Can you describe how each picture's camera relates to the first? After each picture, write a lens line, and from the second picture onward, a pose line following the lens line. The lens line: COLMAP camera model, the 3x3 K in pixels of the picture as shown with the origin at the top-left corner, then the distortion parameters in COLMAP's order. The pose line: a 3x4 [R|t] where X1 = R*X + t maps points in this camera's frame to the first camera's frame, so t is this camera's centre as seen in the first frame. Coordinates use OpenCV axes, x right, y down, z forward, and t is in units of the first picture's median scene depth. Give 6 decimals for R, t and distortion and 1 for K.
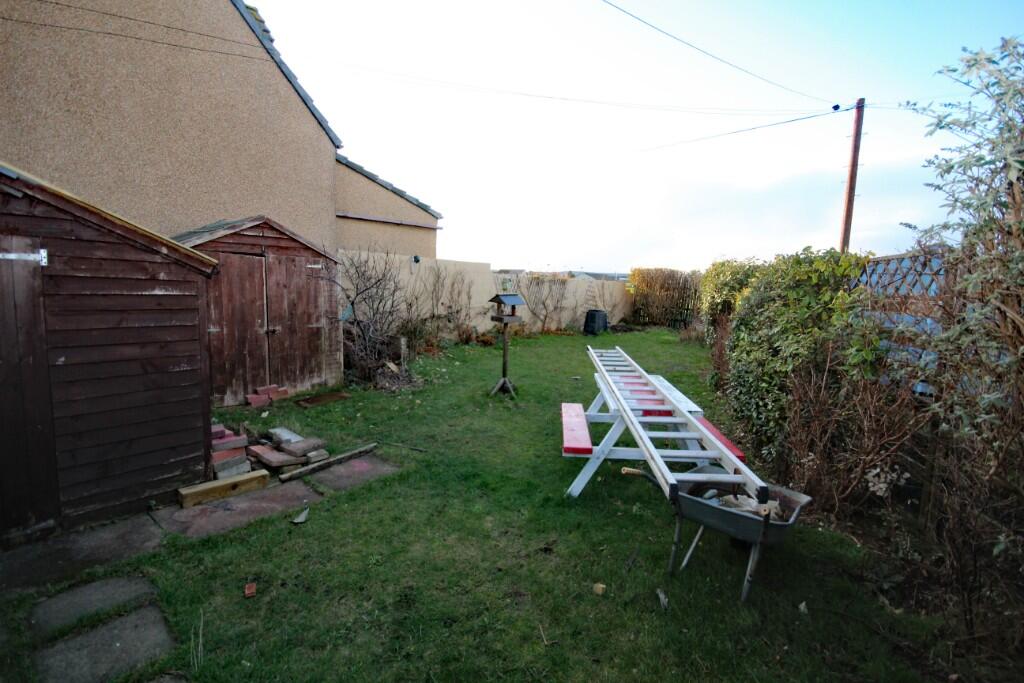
lens RADIAL K [[474.5, 0, 517.5], [0, 474.5, 344.5], [0, 0, 1]] dist [0.000451, -0.000314]
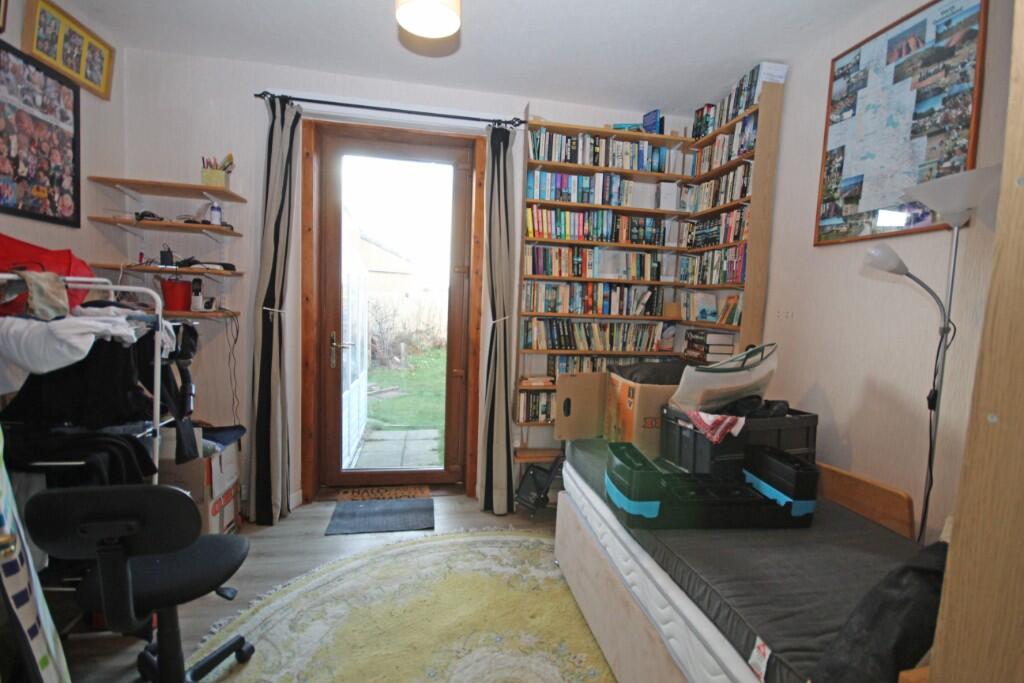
lens RADIAL K [[474.5, 0, 517.5], [0, 474.5, 344.5], [0, 0, 1]] dist [0.000451, -0.000314]
pose [[0.998487, -0.001667, 0.054959, 0.078061], [0.003490, 0.999446, -0.033105, 0.044089], [-0.054873, 0.033247, 0.997940, -0.675275]]
